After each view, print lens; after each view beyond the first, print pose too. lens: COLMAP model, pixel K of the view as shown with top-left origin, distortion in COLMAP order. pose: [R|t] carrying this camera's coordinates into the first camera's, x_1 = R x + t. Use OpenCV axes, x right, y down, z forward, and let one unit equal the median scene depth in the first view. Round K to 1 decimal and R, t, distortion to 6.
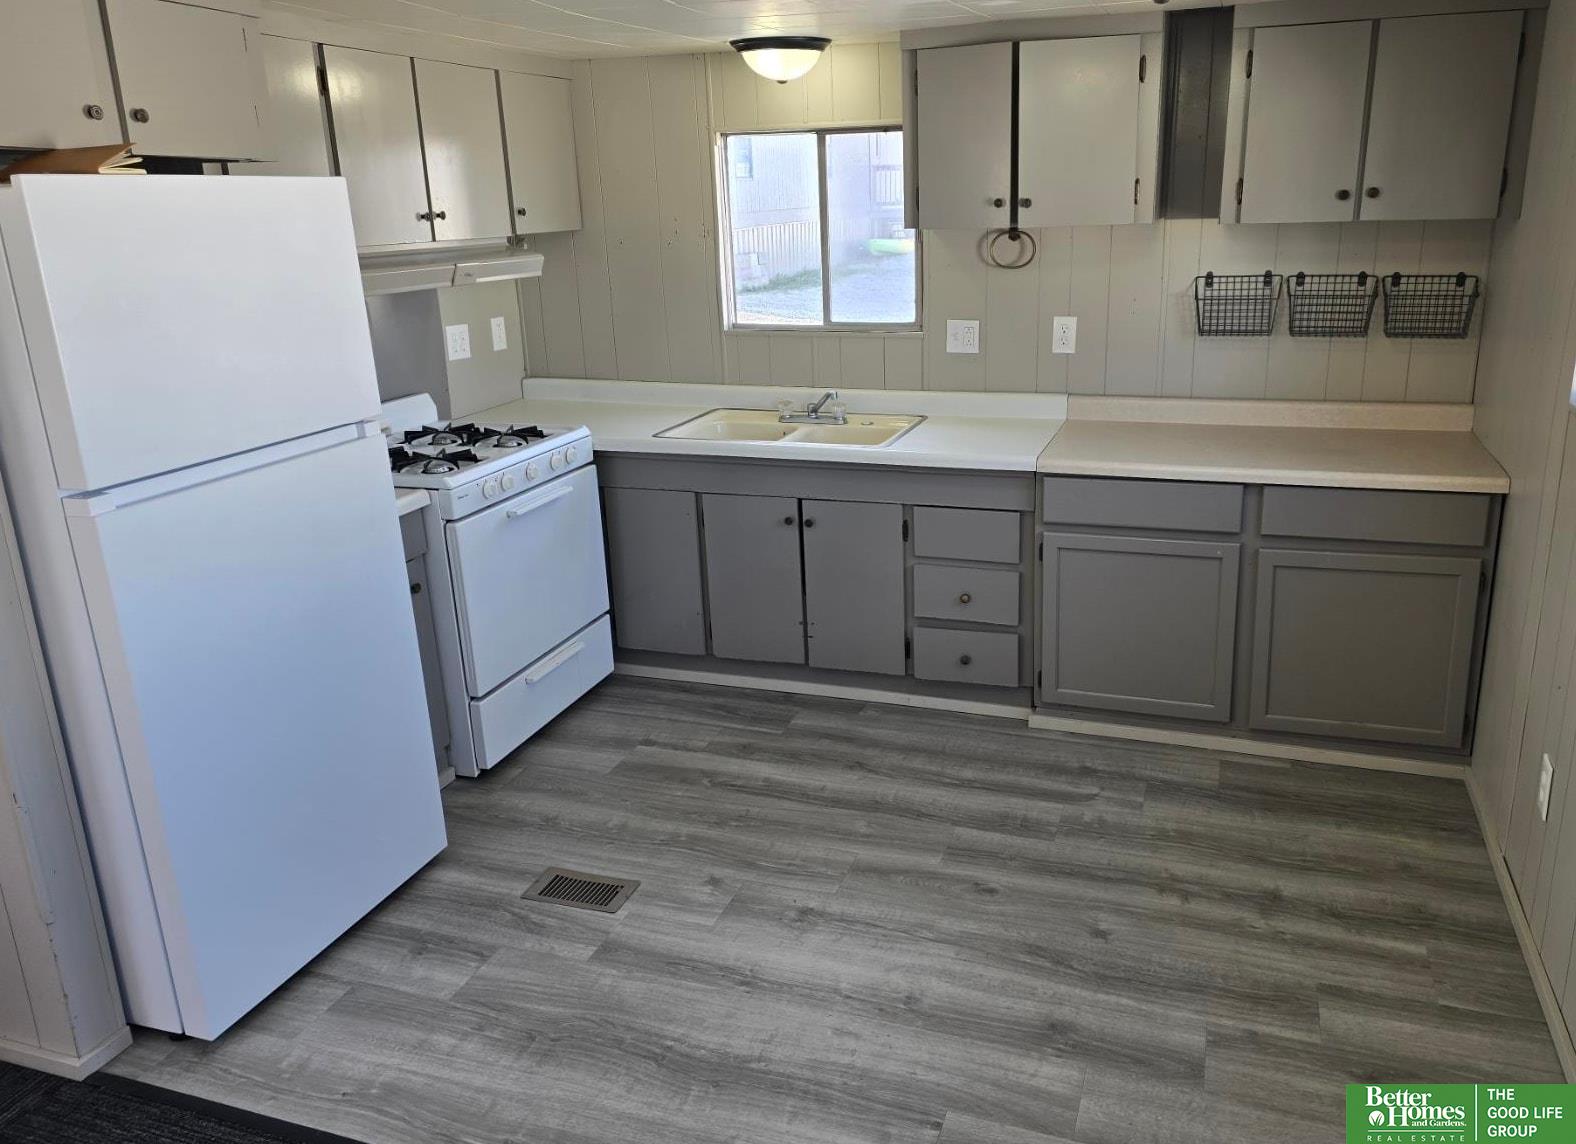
lens RADIAL K [[1242.0, 0, 792.3], [0, 1242.0, 573.6], [0, 0, 1]] dist [0.010181, -0.000995]
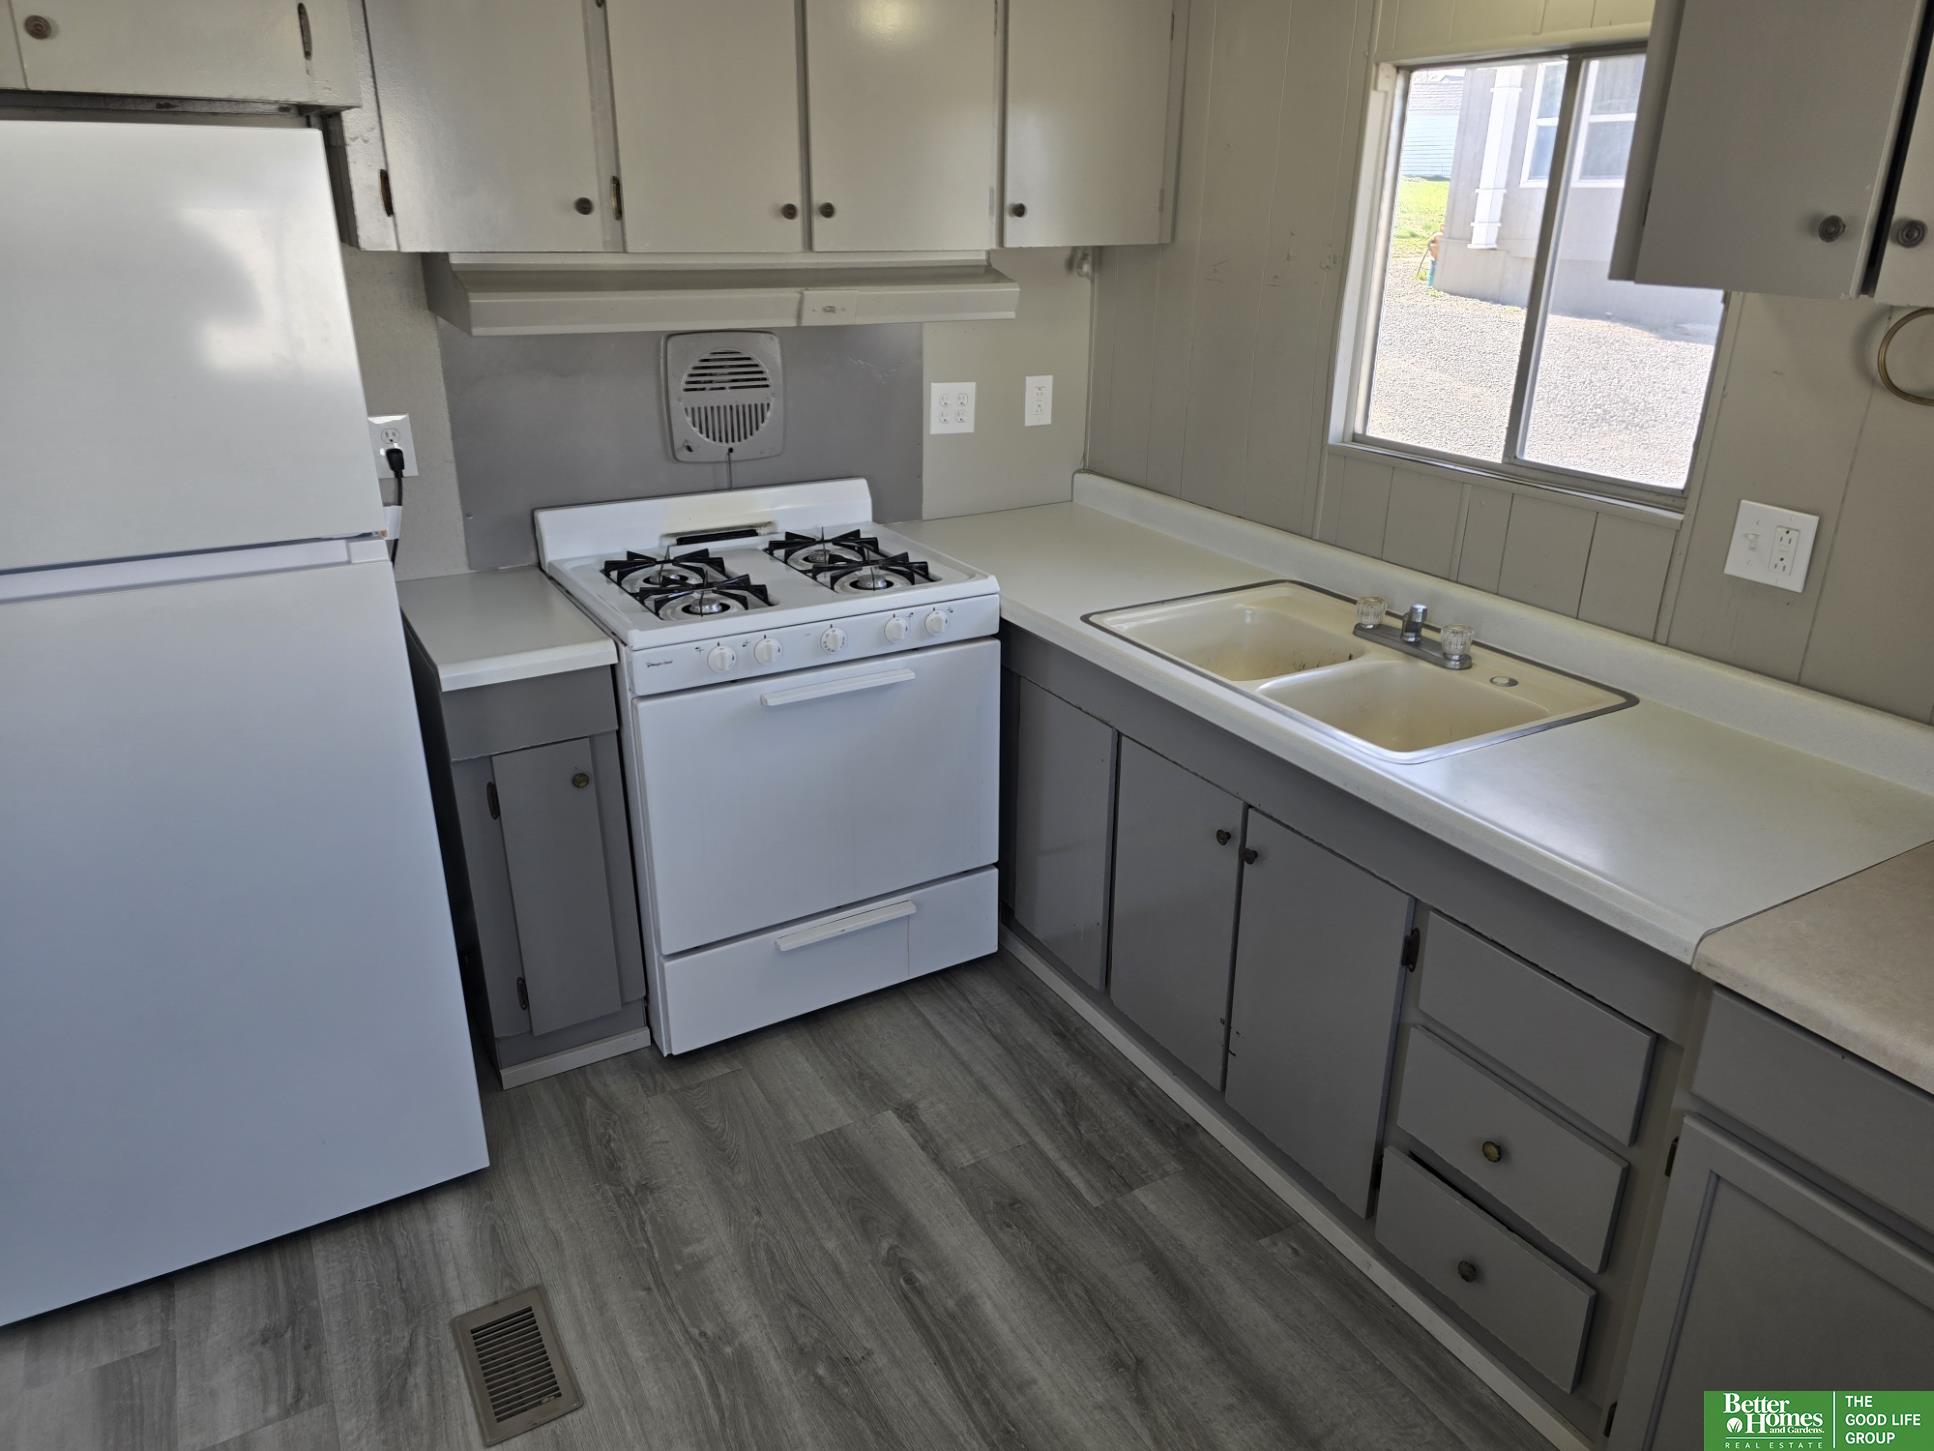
lens RADIAL K [[1301.1, 0, 907.8], [0, 1301.1, 720.3], [0, 0, 1]] dist [0.051580, -0.049417]
pose [[0.744433, 0.271537, -0.609990, 0.217584], [-0.215378, 0.962394, 0.165562, -0.150920], [0.632007, 0.008128, 0.774920, 0.488391]]
